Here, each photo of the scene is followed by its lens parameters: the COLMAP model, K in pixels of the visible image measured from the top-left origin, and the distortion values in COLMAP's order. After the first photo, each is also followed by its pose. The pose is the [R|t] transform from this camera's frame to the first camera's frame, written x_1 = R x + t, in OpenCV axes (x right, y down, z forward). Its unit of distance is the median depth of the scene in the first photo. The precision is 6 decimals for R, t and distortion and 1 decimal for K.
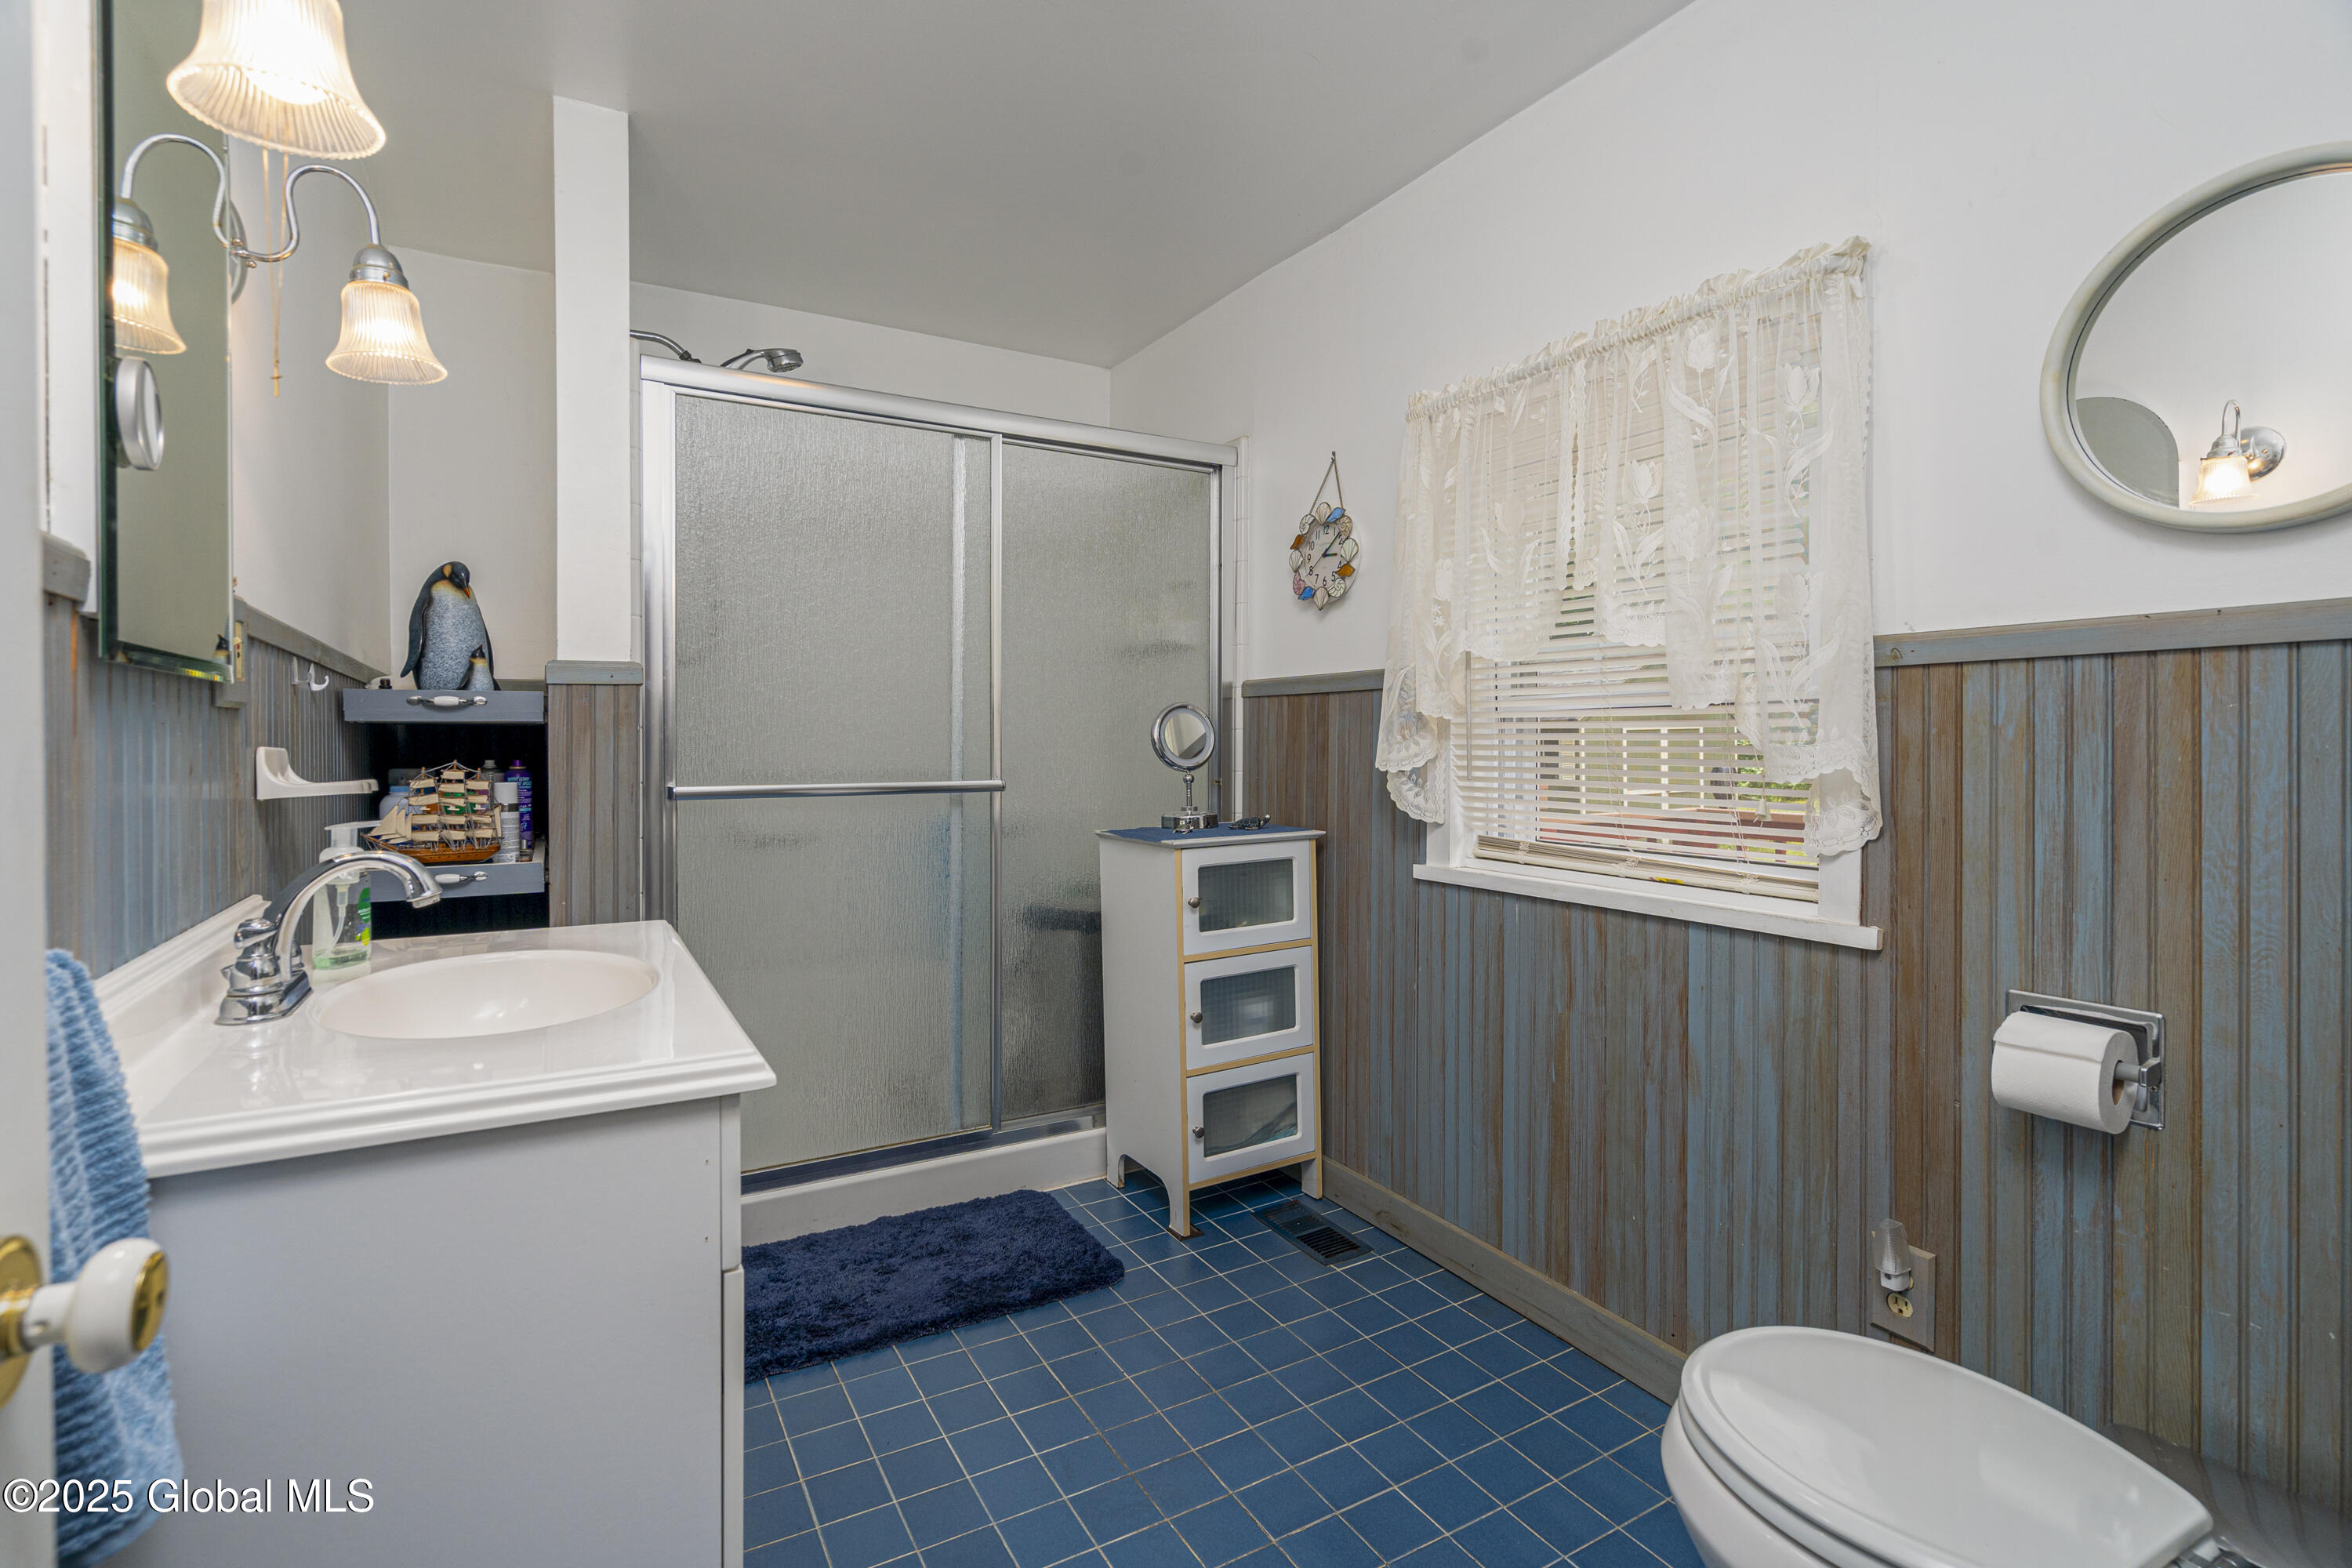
lens RADIAL K [[1091.8, 0, 1179.3], [0, 1091.8, 767.4], [0, 0, 1]] dist [-0.000378, 0.001174]
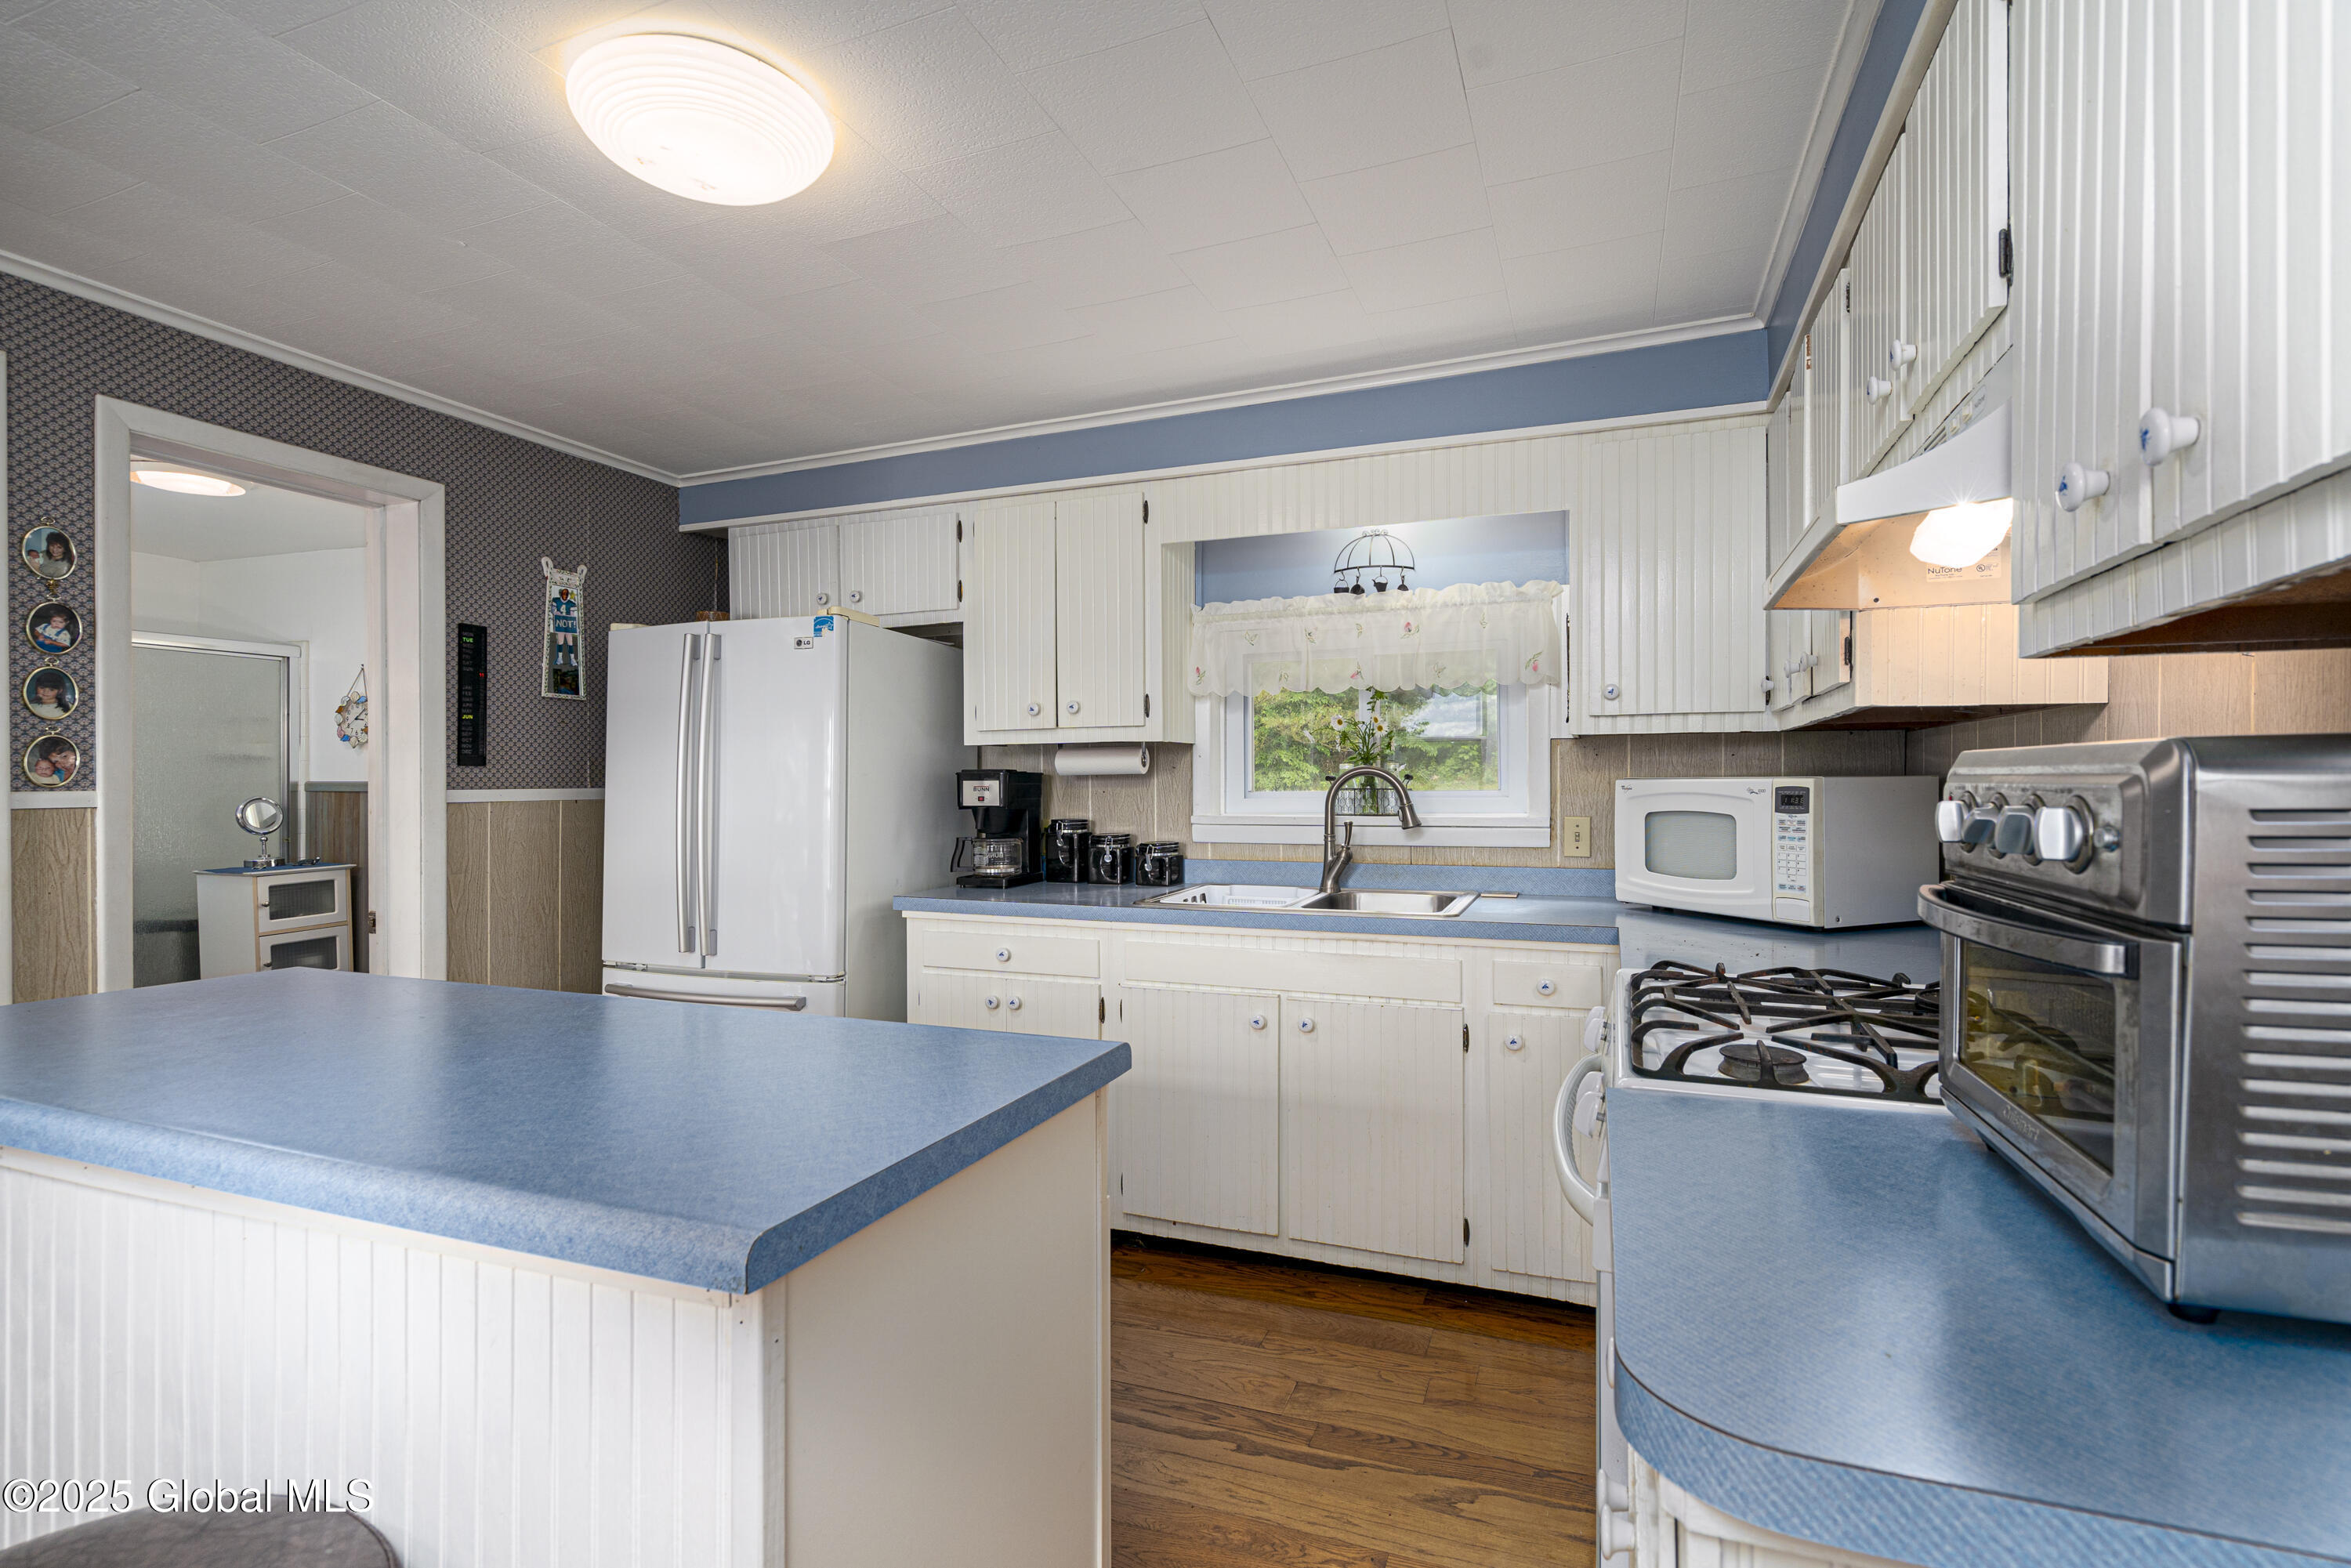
lens RADIAL K [[1091.3, 0, 1170.3], [0, 1091.3, 791.2], [0, 0, 1]] dist [-0.000378, 0.001174]
pose [[0.779356, -0.005567, 0.626557, 0.046533], [0.006689, 0.999977, 0.000564, -0.059943], [-0.626546, 0.003752, 0.779376, -1.354036]]
